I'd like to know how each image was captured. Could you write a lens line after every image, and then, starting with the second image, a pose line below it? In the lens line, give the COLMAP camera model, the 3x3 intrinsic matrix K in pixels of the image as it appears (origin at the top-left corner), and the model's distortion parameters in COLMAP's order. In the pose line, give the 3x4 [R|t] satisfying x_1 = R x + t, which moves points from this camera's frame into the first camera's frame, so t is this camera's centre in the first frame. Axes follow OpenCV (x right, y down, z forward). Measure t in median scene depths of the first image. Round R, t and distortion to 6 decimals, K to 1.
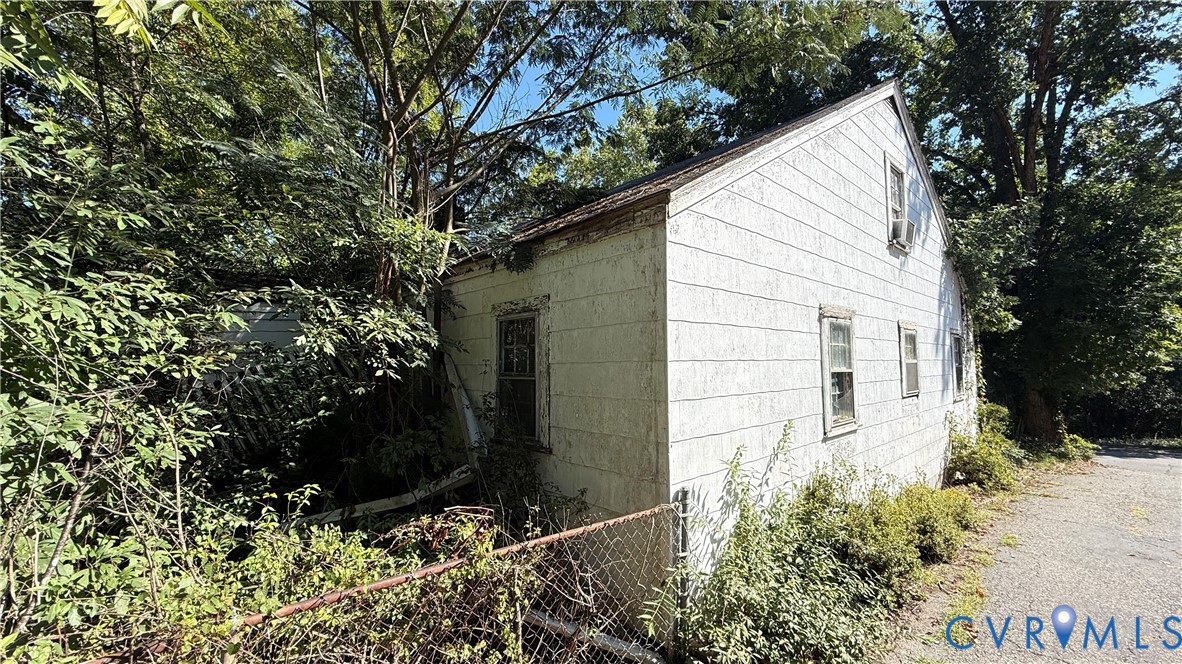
lens RADIAL K [[469.3, 0, 591.0], [0, 469.3, 332.0], [0, 0, 1]] dist [0.000515, -0.000451]
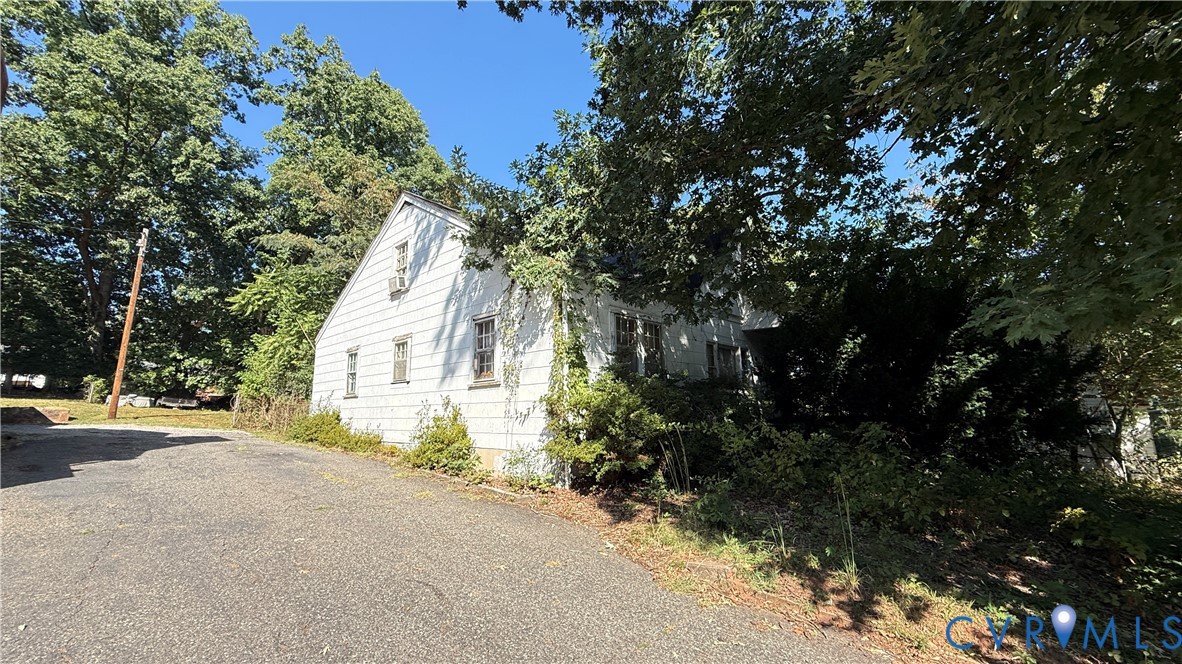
lens RADIAL K [[469.3, 0, 591.0], [0, 469.3, 332.0], [0, 0, 1]] dist [0.000515, -0.000451]
pose [[0.091103, -0.168152, -0.981542, 4.732165], [0.070418, 0.984262, -0.162082, 0.558510], [0.993349, -0.054352, 0.101510, 3.047909]]
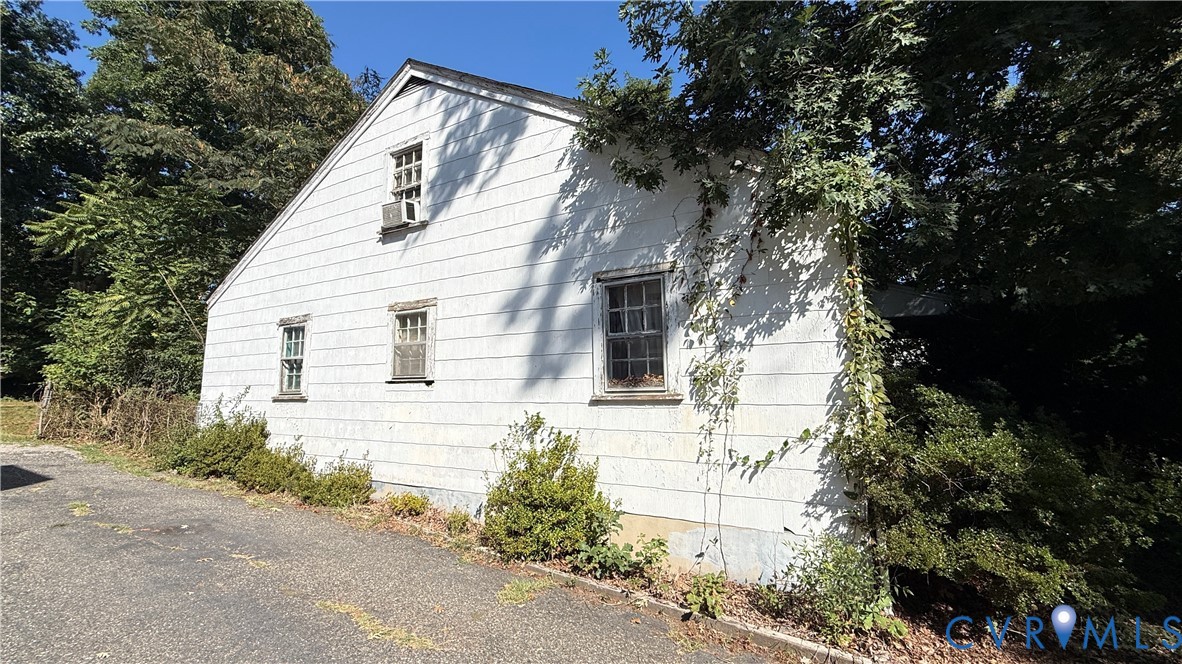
lens RADIAL K [[469.3, 0, 591.0], [0, 469.3, 332.0], [0, 0, 1]] dist [0.000515, -0.000451]
pose [[0.324640, -0.122768, -0.937836, 3.336984], [0.055946, 0.992297, -0.110530, 0.322247], [0.944182, -0.016586, 0.329007, 2.064361]]
